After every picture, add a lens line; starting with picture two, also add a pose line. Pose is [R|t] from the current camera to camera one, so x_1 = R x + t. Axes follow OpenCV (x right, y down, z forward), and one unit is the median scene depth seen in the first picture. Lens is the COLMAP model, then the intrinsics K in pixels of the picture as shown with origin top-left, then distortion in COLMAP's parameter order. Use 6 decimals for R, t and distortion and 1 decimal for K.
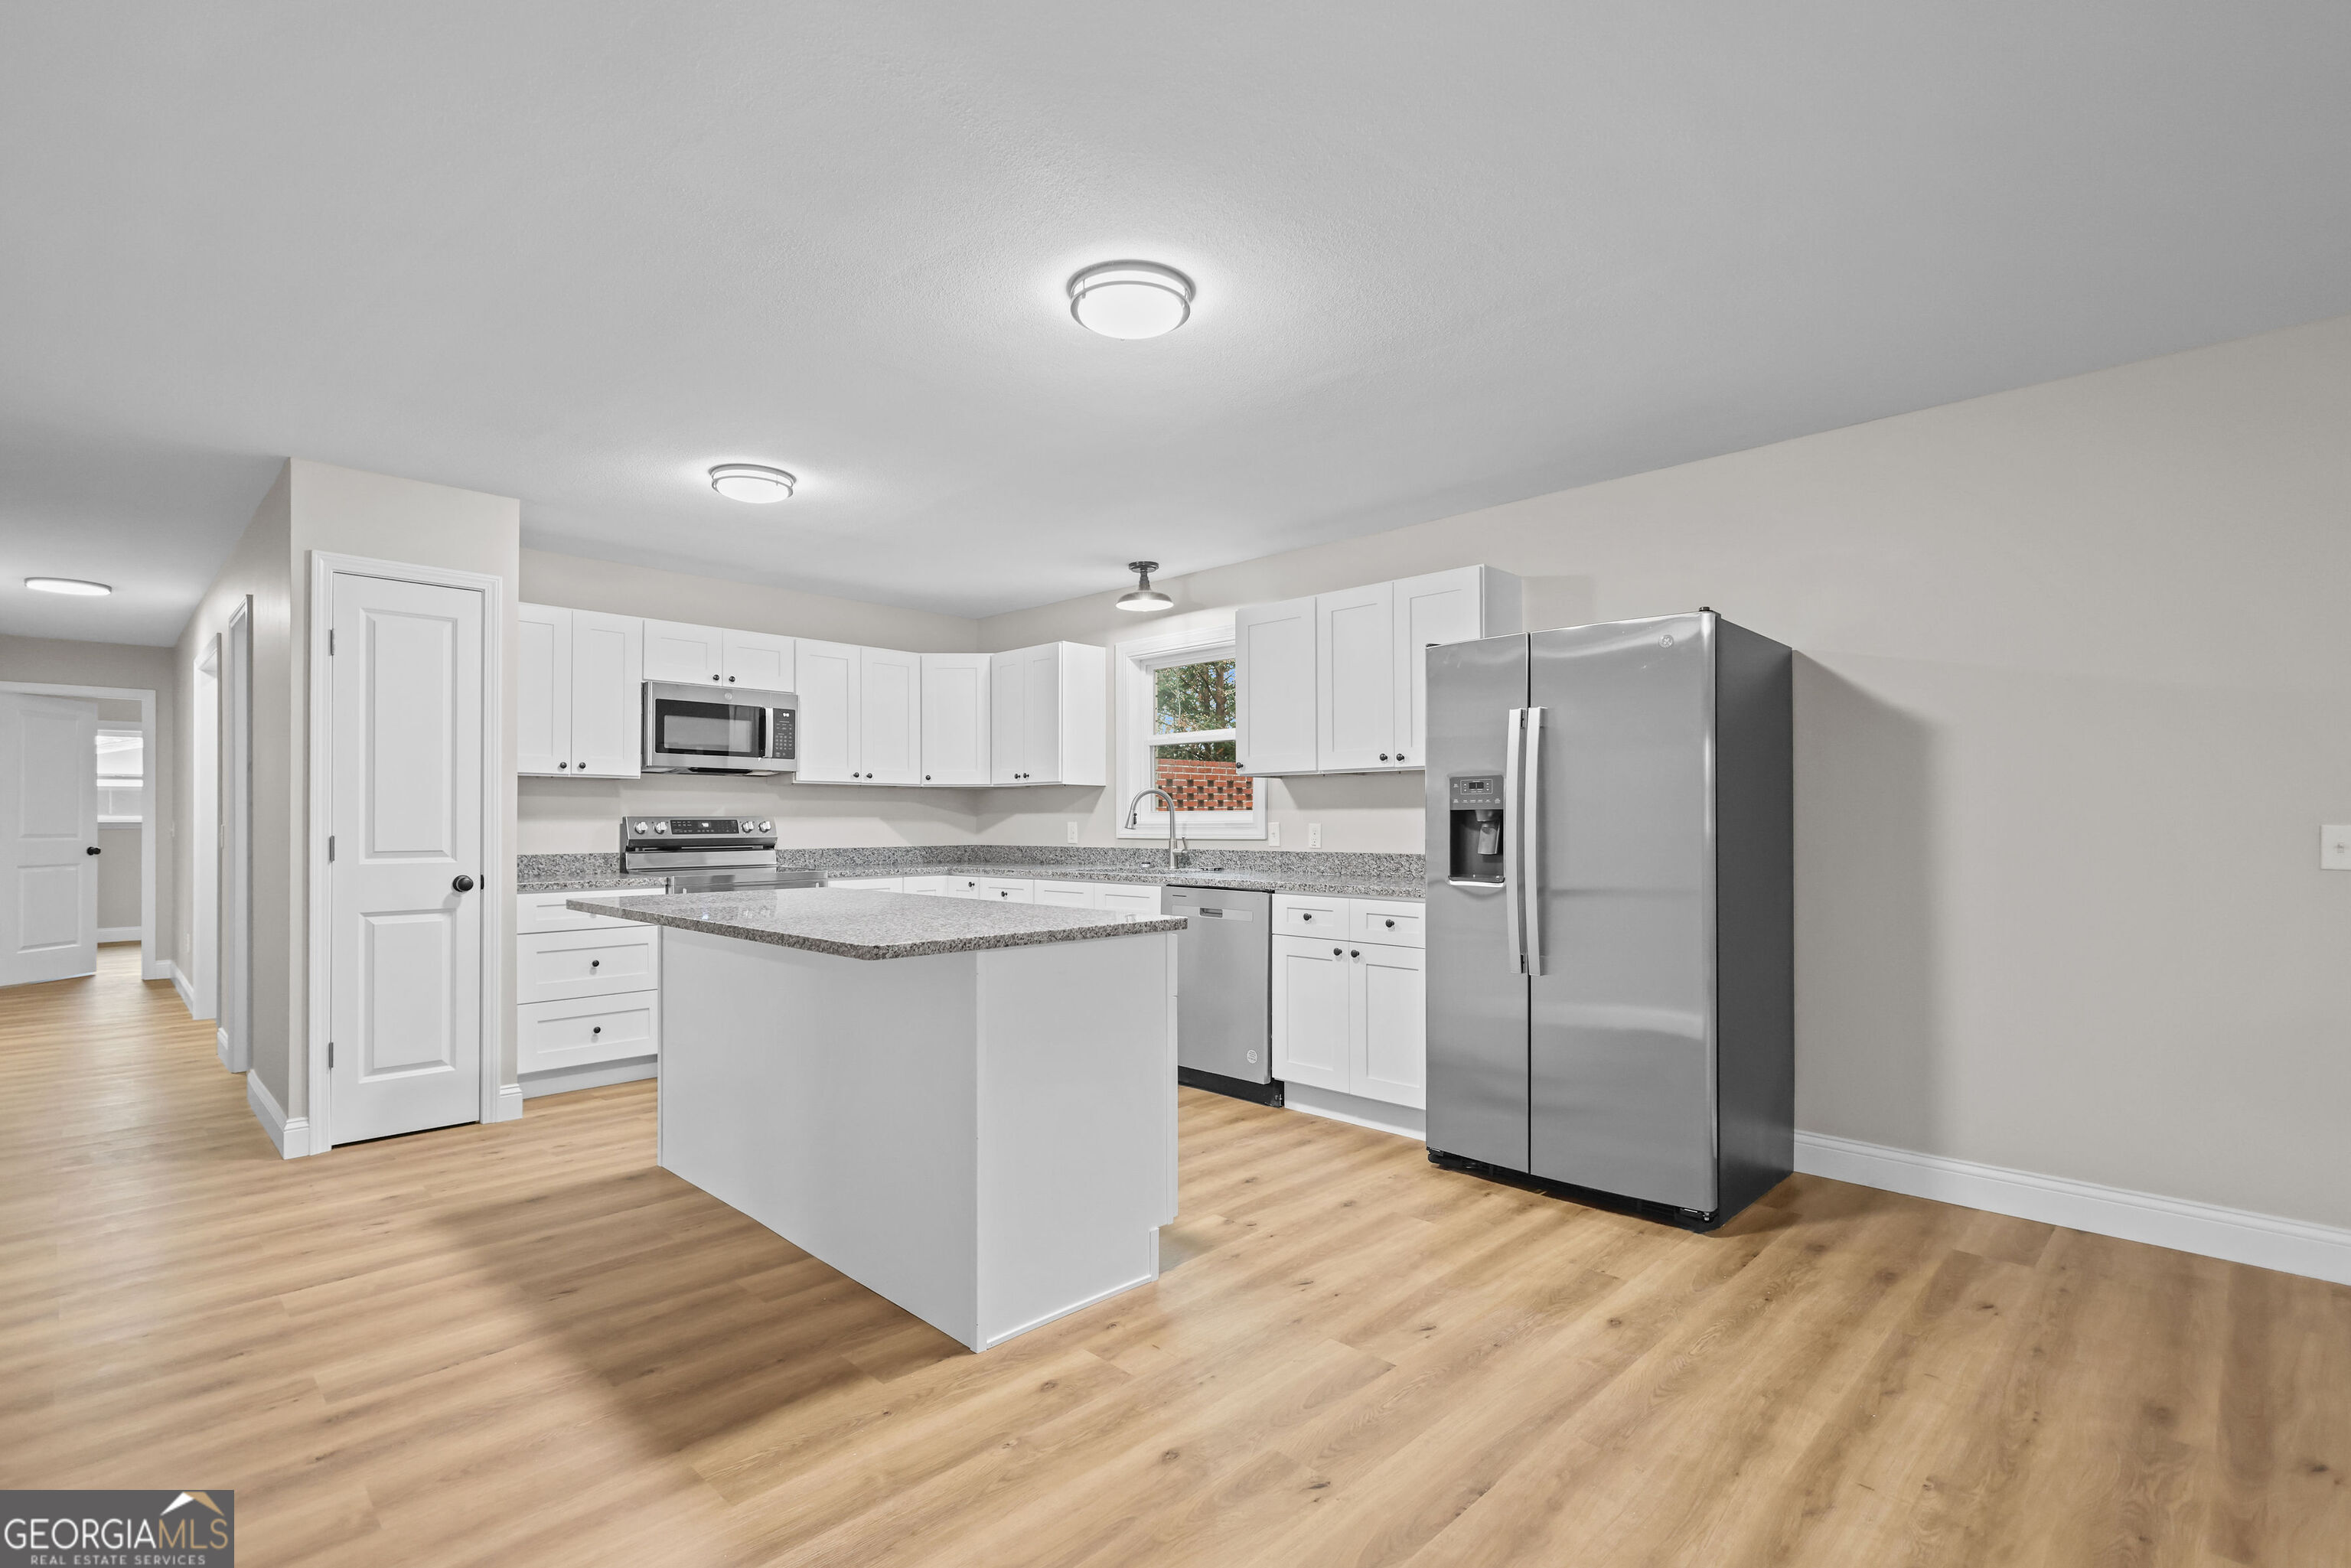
lens RADIAL K [[1098.6, 0, 1181.8], [0, 1098.6, 793.1], [0, 0, 1]] dist [0.004377, -0.001095]
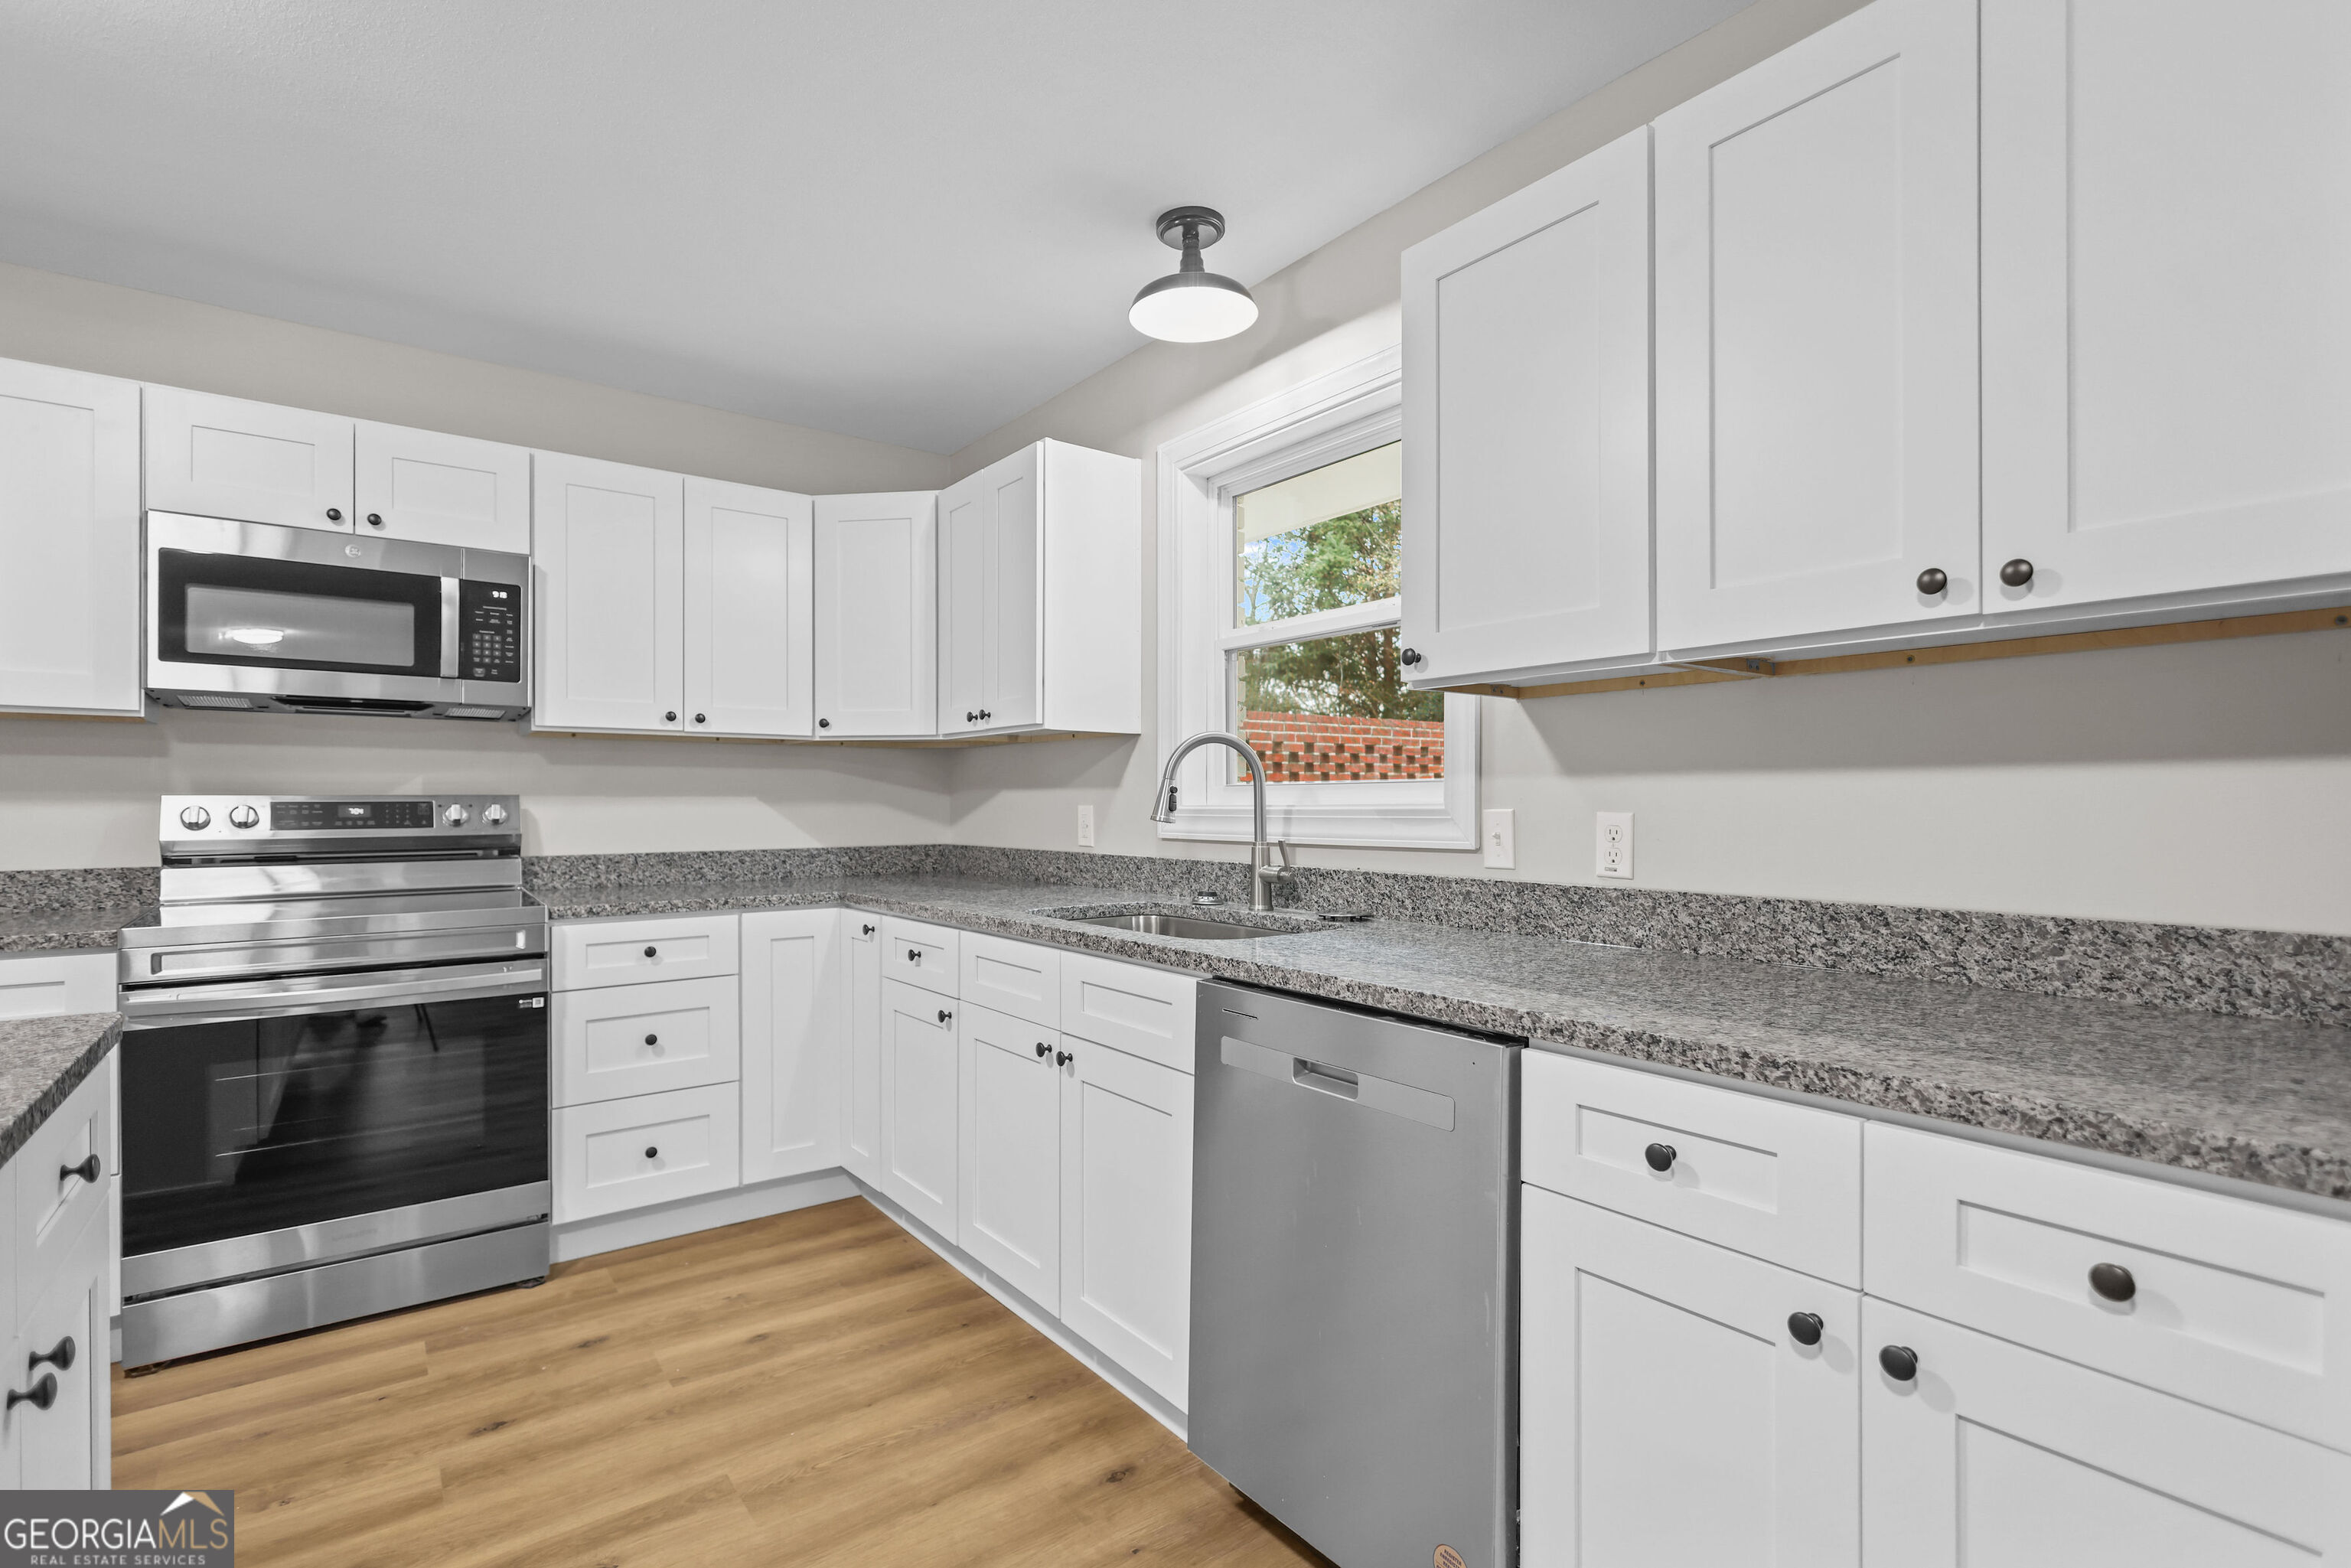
lens RADIAL K [[1098.6, 0, 1181.8], [0, 1098.6, 793.1], [0, 0, 1]] dist [0.004377, -0.001095]
pose [[0.988279, -0.001003, -0.152655, 0.028836], [0.003793, 0.999831, 0.017985, 0.012476], [0.152611, -0.018353, 0.988116, 0.543906]]
